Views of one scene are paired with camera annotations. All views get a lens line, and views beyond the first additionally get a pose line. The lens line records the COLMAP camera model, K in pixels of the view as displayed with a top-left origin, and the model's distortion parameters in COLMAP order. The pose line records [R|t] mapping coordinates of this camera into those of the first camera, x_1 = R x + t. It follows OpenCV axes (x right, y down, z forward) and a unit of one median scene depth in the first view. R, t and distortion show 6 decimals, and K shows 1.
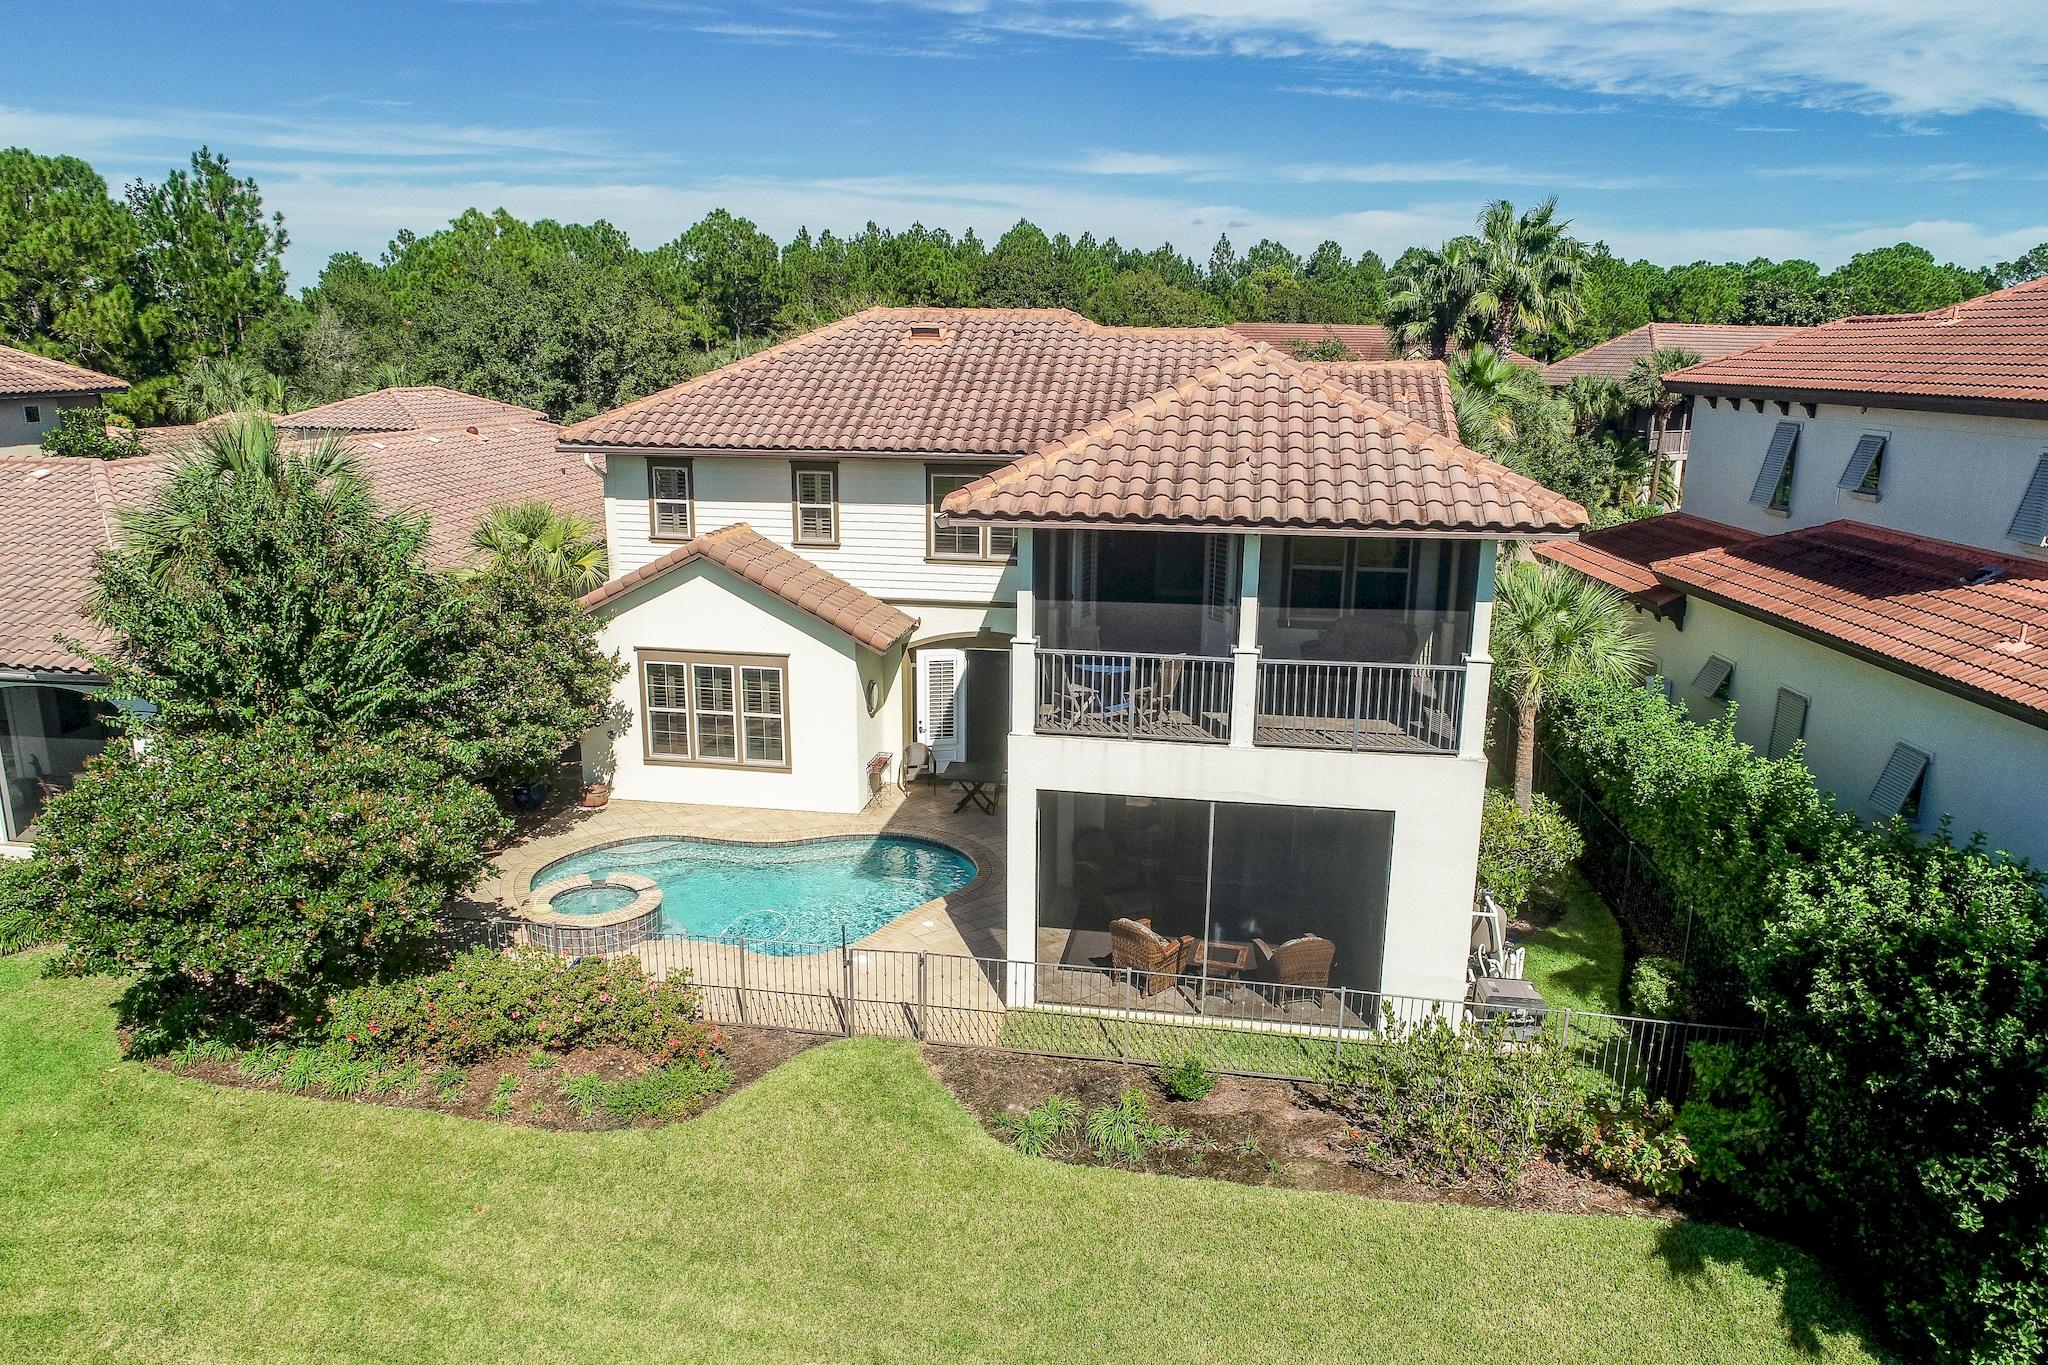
lens RADIAL K [[1377.2, 0, 1024.0], [0, 1377.2, 682.5], [0, 0, 1]] dist [-0.037283, 0.030755]
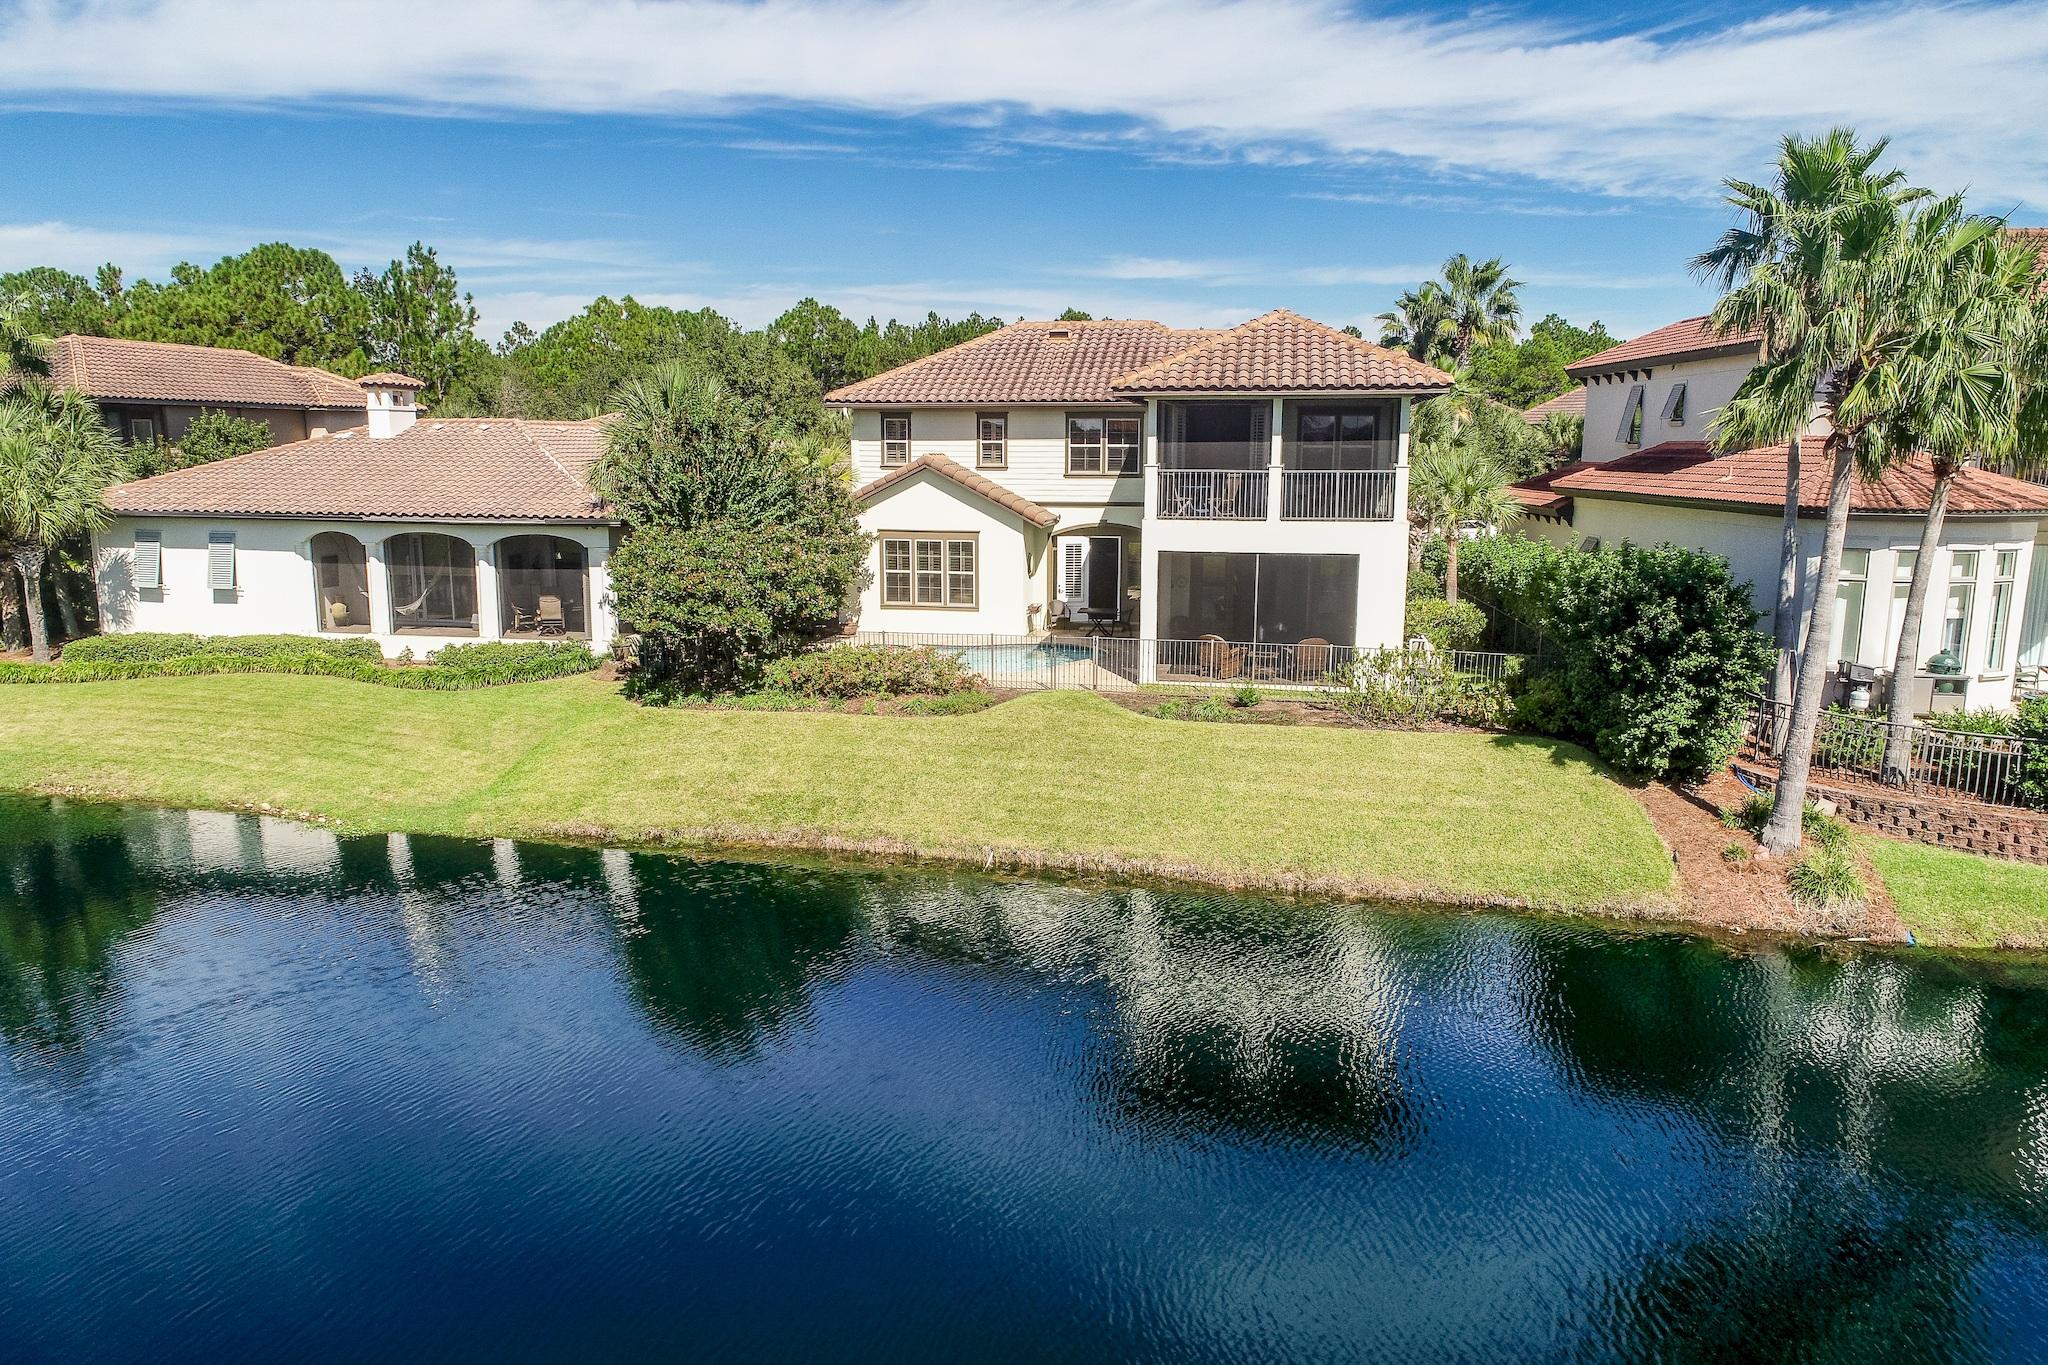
lens RADIAL K [[1377.2, 0, 1024.0], [0, 1377.2, 682.5], [0, 0, 1]] dist [-0.037283, 0.030755]
pose [[0.999850, -0.007204, -0.015765, -0.097437], [0.006084, 0.997528, -0.070004, 0.257987], [0.016231, 0.069898, 0.997422, -0.534762]]
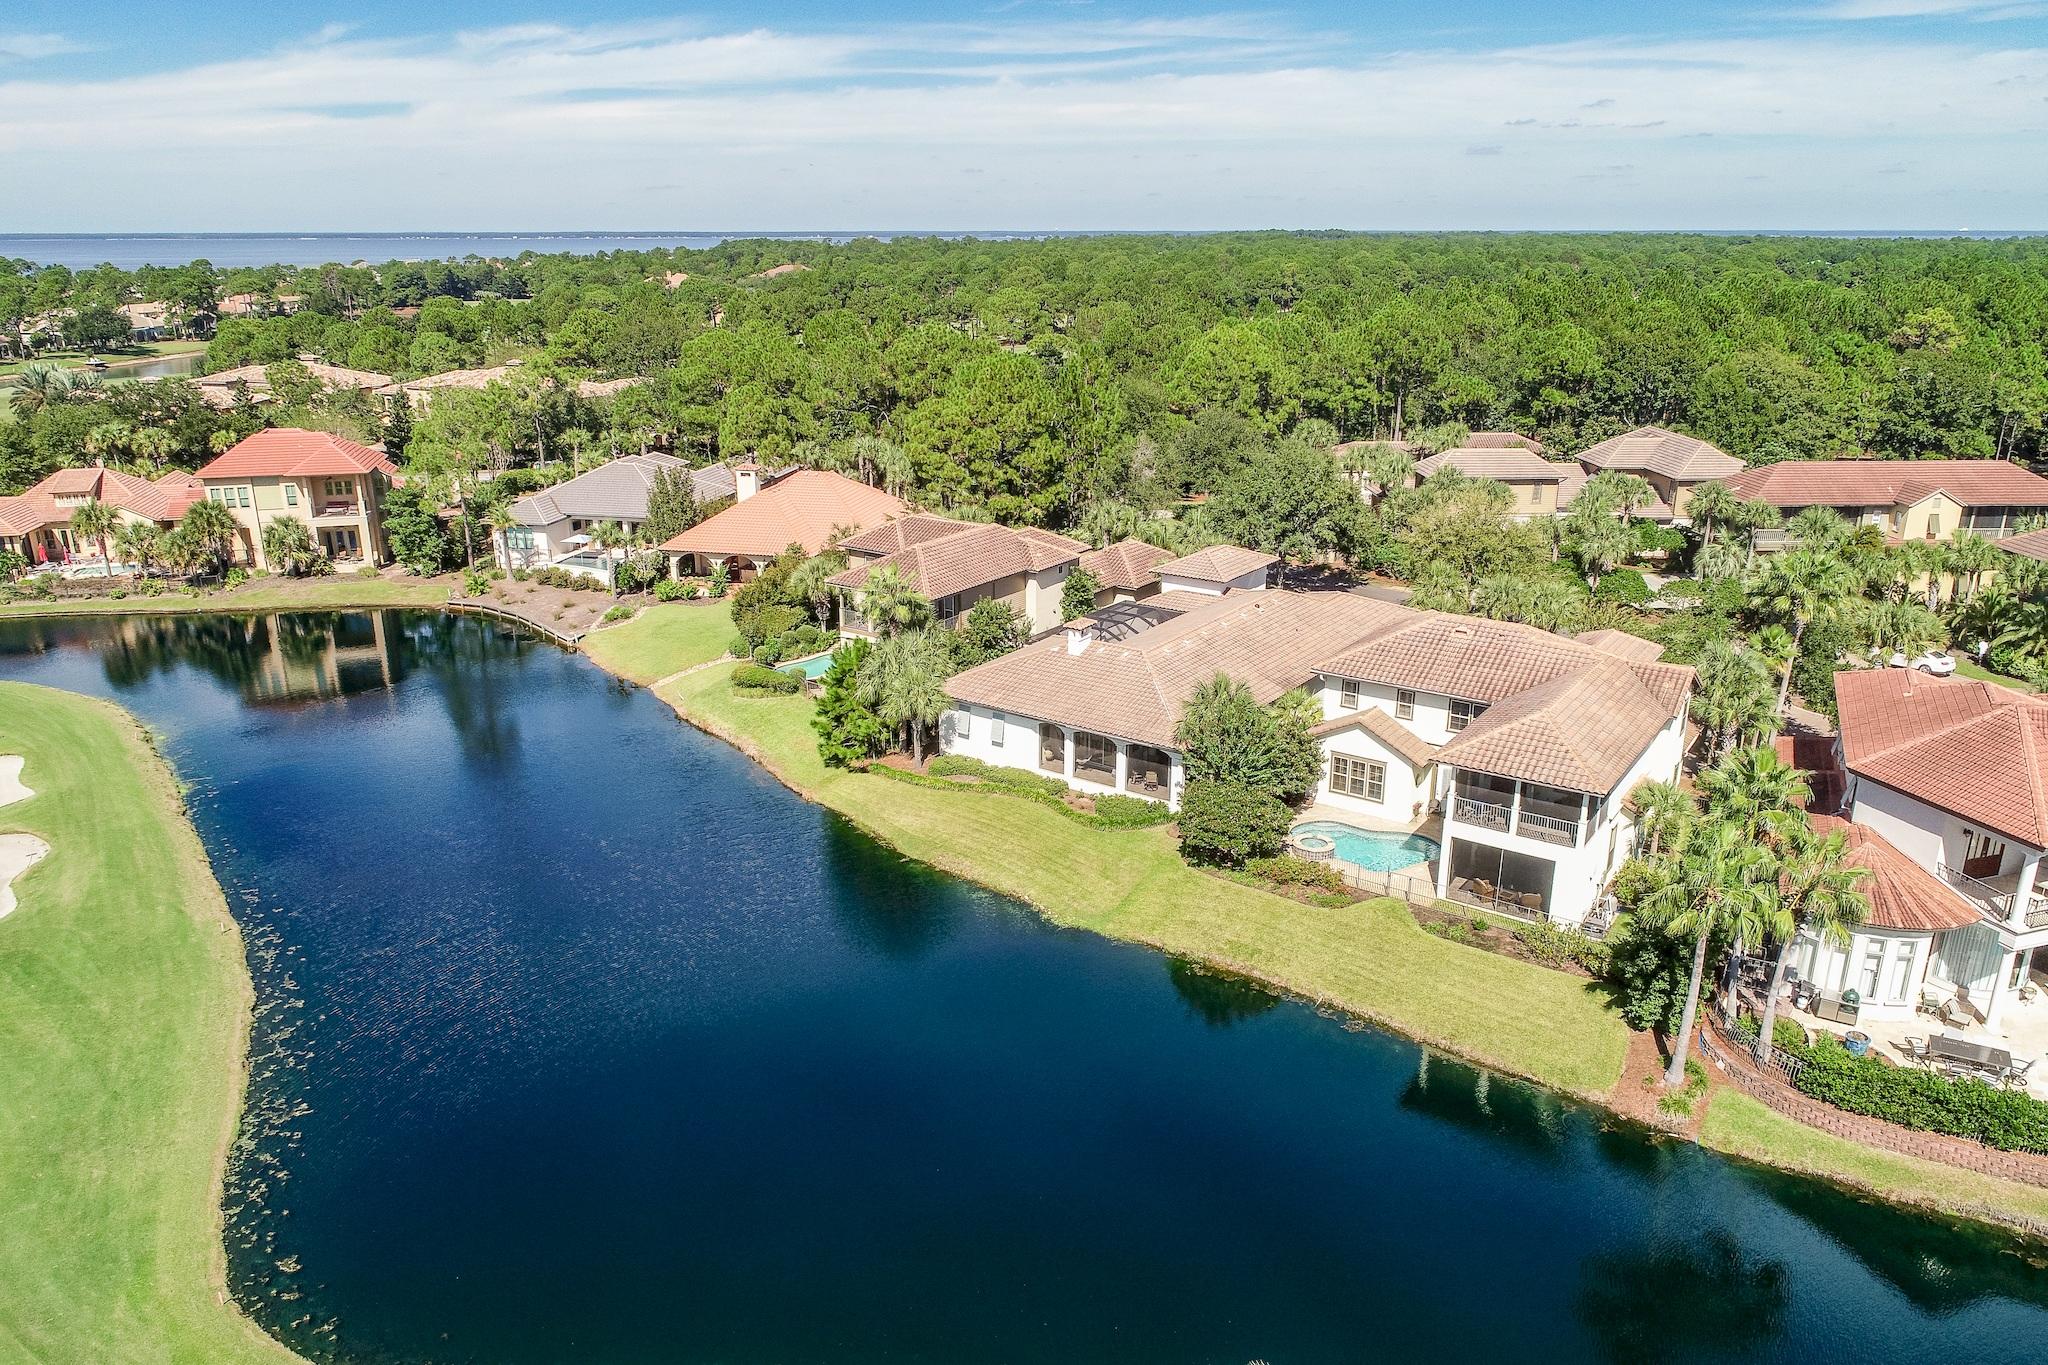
lens RADIAL K [[1448.2, 0, 1024.0], [0, 1448.2, 682.5], [0, 0, 1]] dist [0.043314, 0.000191]
pose [[0.901264, 0.125451, -0.414711, 0.352834], [-0.094954, 0.991086, 0.093449, -0.377314], [0.422737, -0.044844, 0.905142, -1.897775]]
